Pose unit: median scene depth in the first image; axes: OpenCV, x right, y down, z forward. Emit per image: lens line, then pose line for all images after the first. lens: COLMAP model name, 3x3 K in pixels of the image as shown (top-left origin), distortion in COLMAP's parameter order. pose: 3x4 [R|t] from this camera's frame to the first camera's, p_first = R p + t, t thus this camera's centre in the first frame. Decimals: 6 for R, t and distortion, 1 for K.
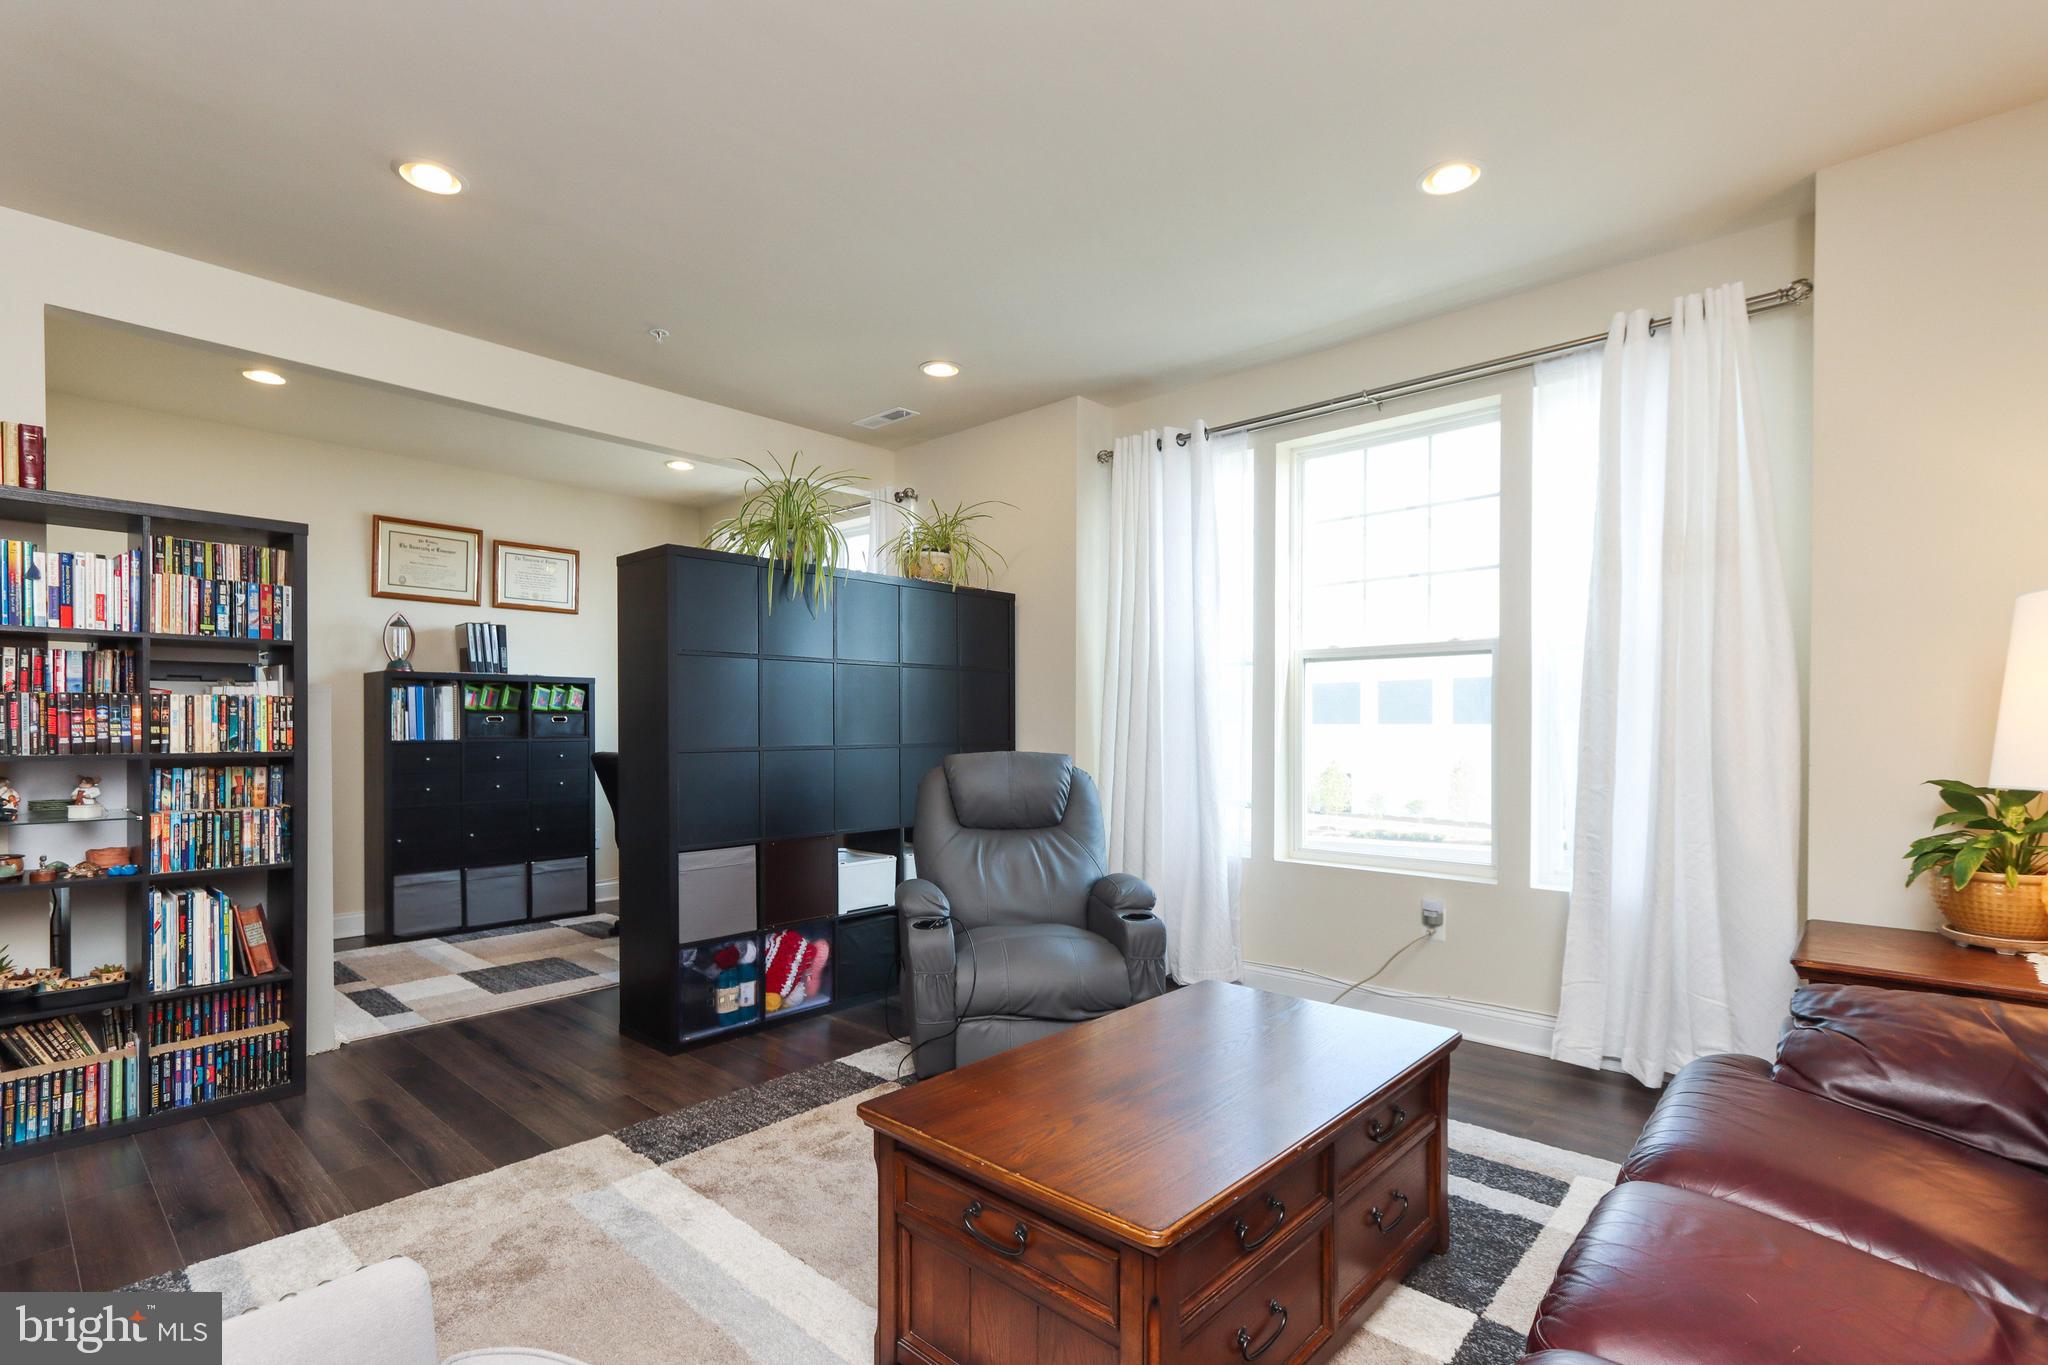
lens RADIAL K [[958.0, 0, 1012.1], [0, 958.0, 733.3], [0, 0, 1]] dist [-0.002085, 0.001091]
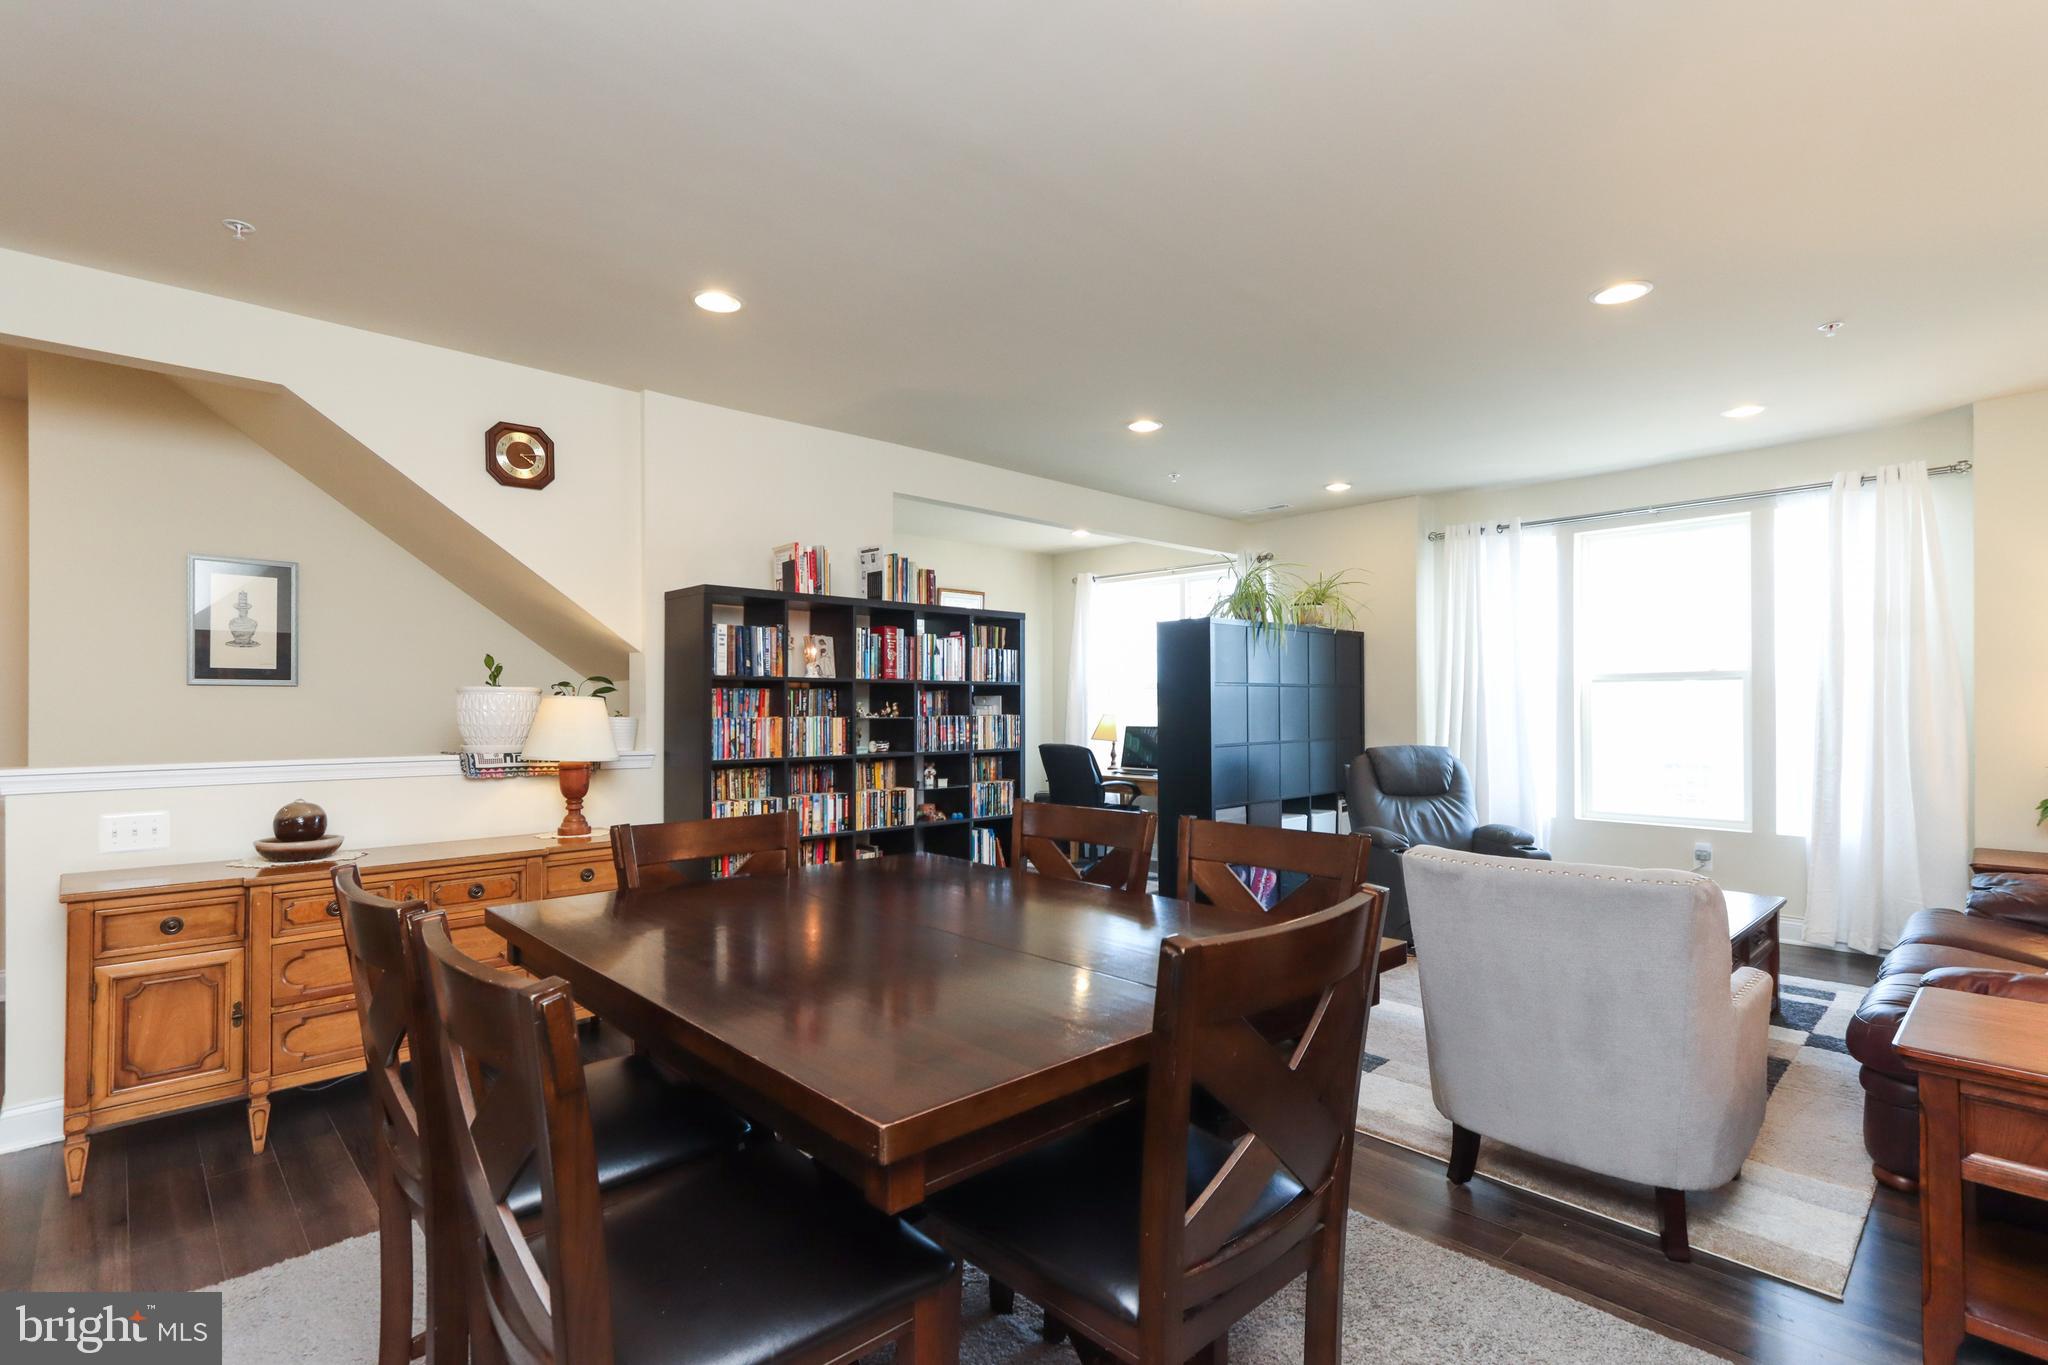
lens RADIAL K [[958.0, 0, 1024.1], [0, 958.0, 702.2], [0, 0, 1]] dist [-0.002085, 0.001091]
pose [[0.997539, -0.004818, -0.069946, -0.552127], [0.003943, 0.999912, -0.012649, -0.035533], [0.070001, 0.012342, 0.997471, -0.613511]]
